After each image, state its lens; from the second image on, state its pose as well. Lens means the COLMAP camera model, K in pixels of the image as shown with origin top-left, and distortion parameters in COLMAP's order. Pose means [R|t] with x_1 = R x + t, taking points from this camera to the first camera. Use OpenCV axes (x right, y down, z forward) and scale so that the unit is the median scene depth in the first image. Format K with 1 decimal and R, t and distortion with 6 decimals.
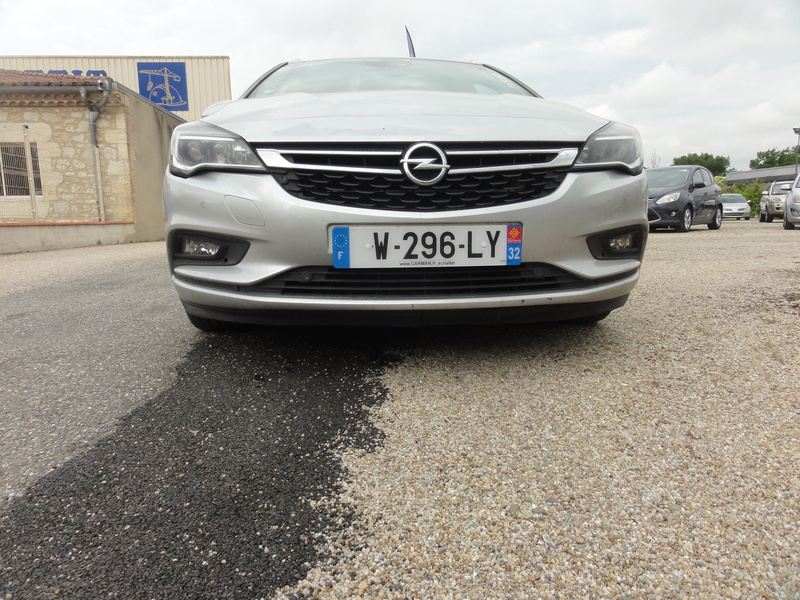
lens RADIAL K [[560.5, 0, 402.3], [0, 560.5, 297.9], [0, 0, 1]] dist [0.003162, -0.002841]
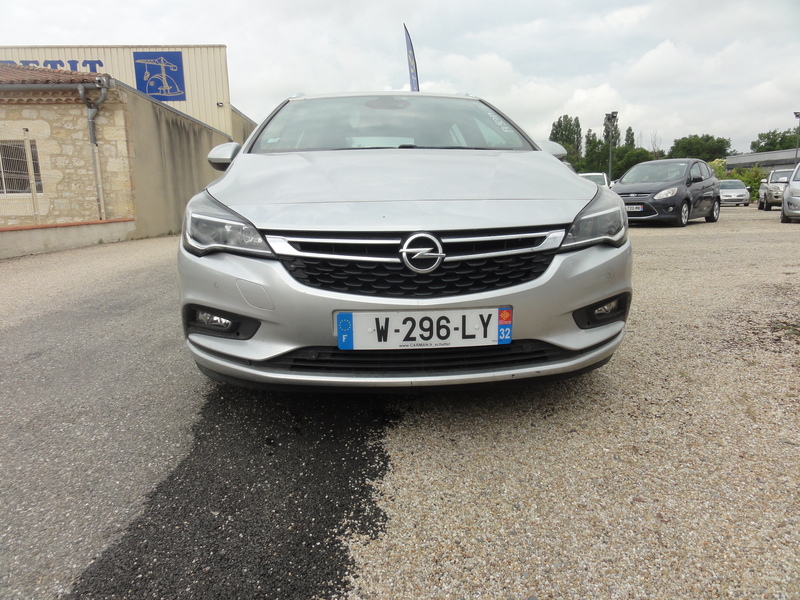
lens RADIAL K [[560.5, 0, 402.5], [0, 560.5, 299.6], [0, 0, 1]] dist [0.003162, -0.002841]
pose [[0.999989, -0.004586, 0.001051, 0.000767], [0.004547, 0.999398, 0.034385, -0.170944], [-0.001208, -0.034380, 0.999408, -0.074425]]
